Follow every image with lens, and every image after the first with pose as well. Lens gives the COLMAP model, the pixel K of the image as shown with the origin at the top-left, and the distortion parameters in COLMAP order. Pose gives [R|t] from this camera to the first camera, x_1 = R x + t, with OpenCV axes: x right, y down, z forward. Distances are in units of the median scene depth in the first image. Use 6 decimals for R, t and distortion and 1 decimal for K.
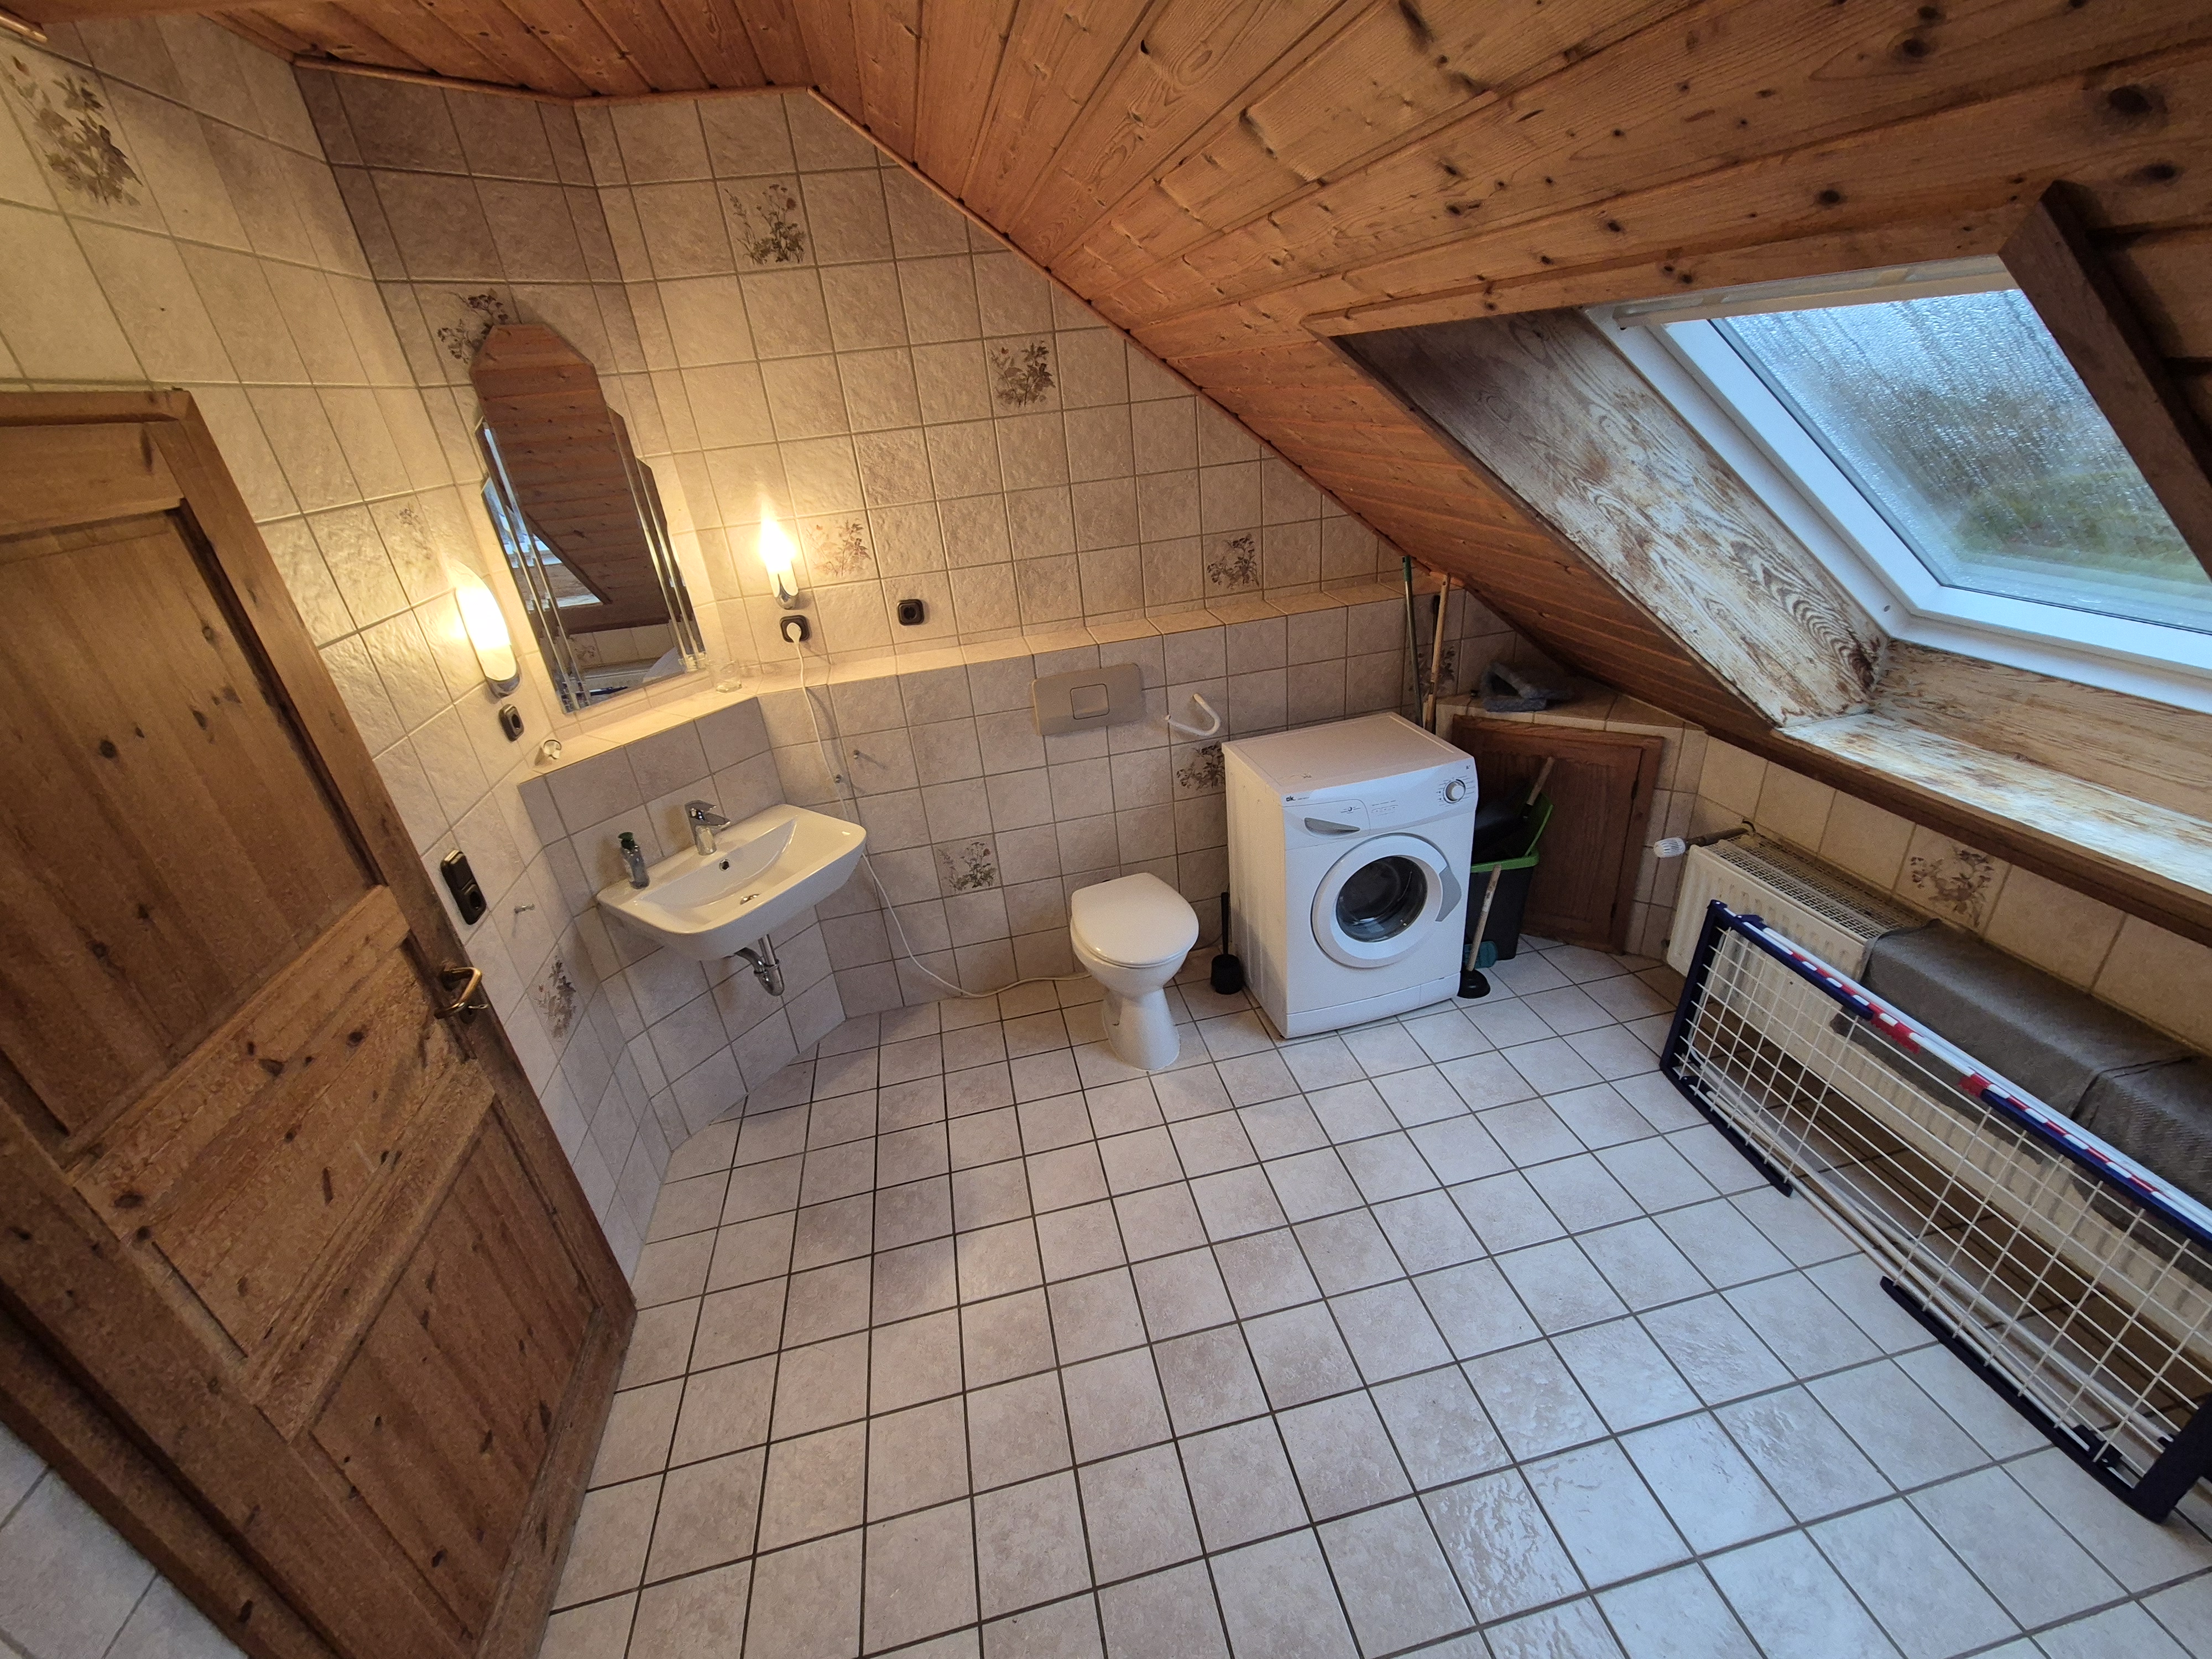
lens RADIAL K [[905.7, 0, 1103.8], [0, 905.7, 829.4], [0, 0, 1]] dist [0.000054, -0.000233]
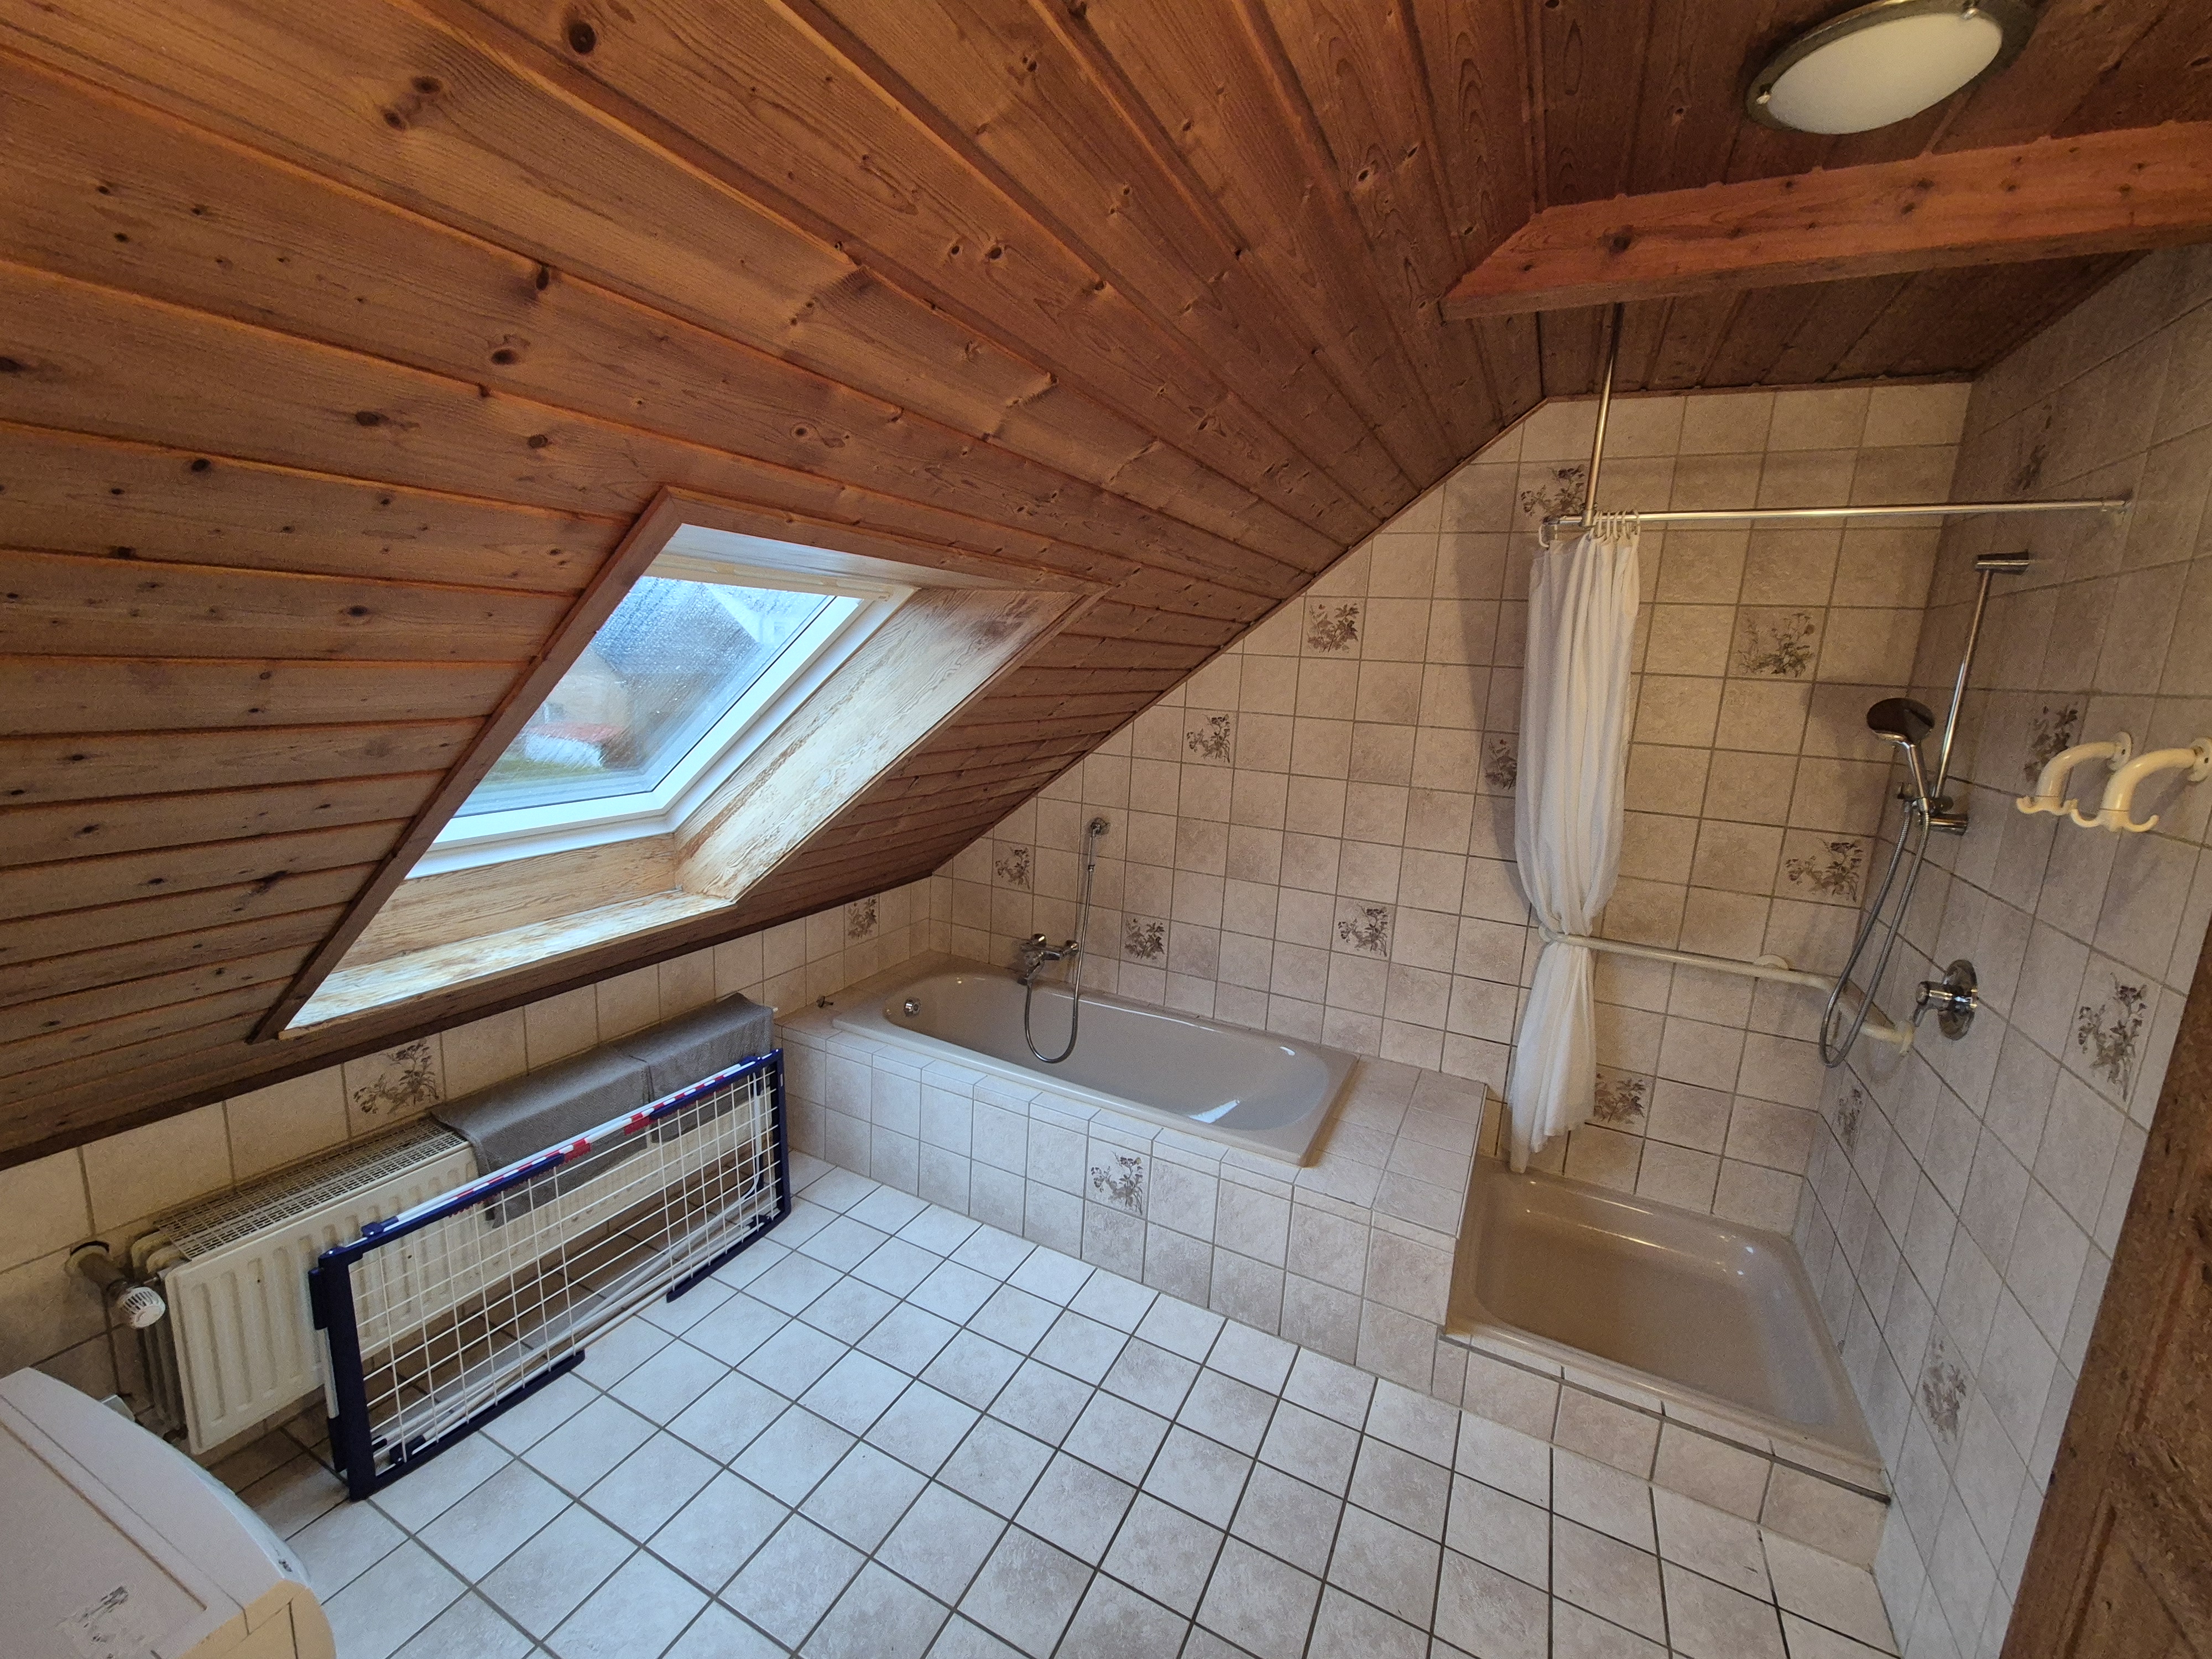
lens RADIAL K [[905.7, 0, 1099.8], [0, 905.7, 825.7], [0, 0, 1]] dist [0.000054, -0.000233]
pose [[-0.789582, -0.065092, 0.610183, -0.355103], [0.290865, 0.835860, 0.465549, -0.479312], [-0.540330, 0.545070, -0.641047, 1.148634]]
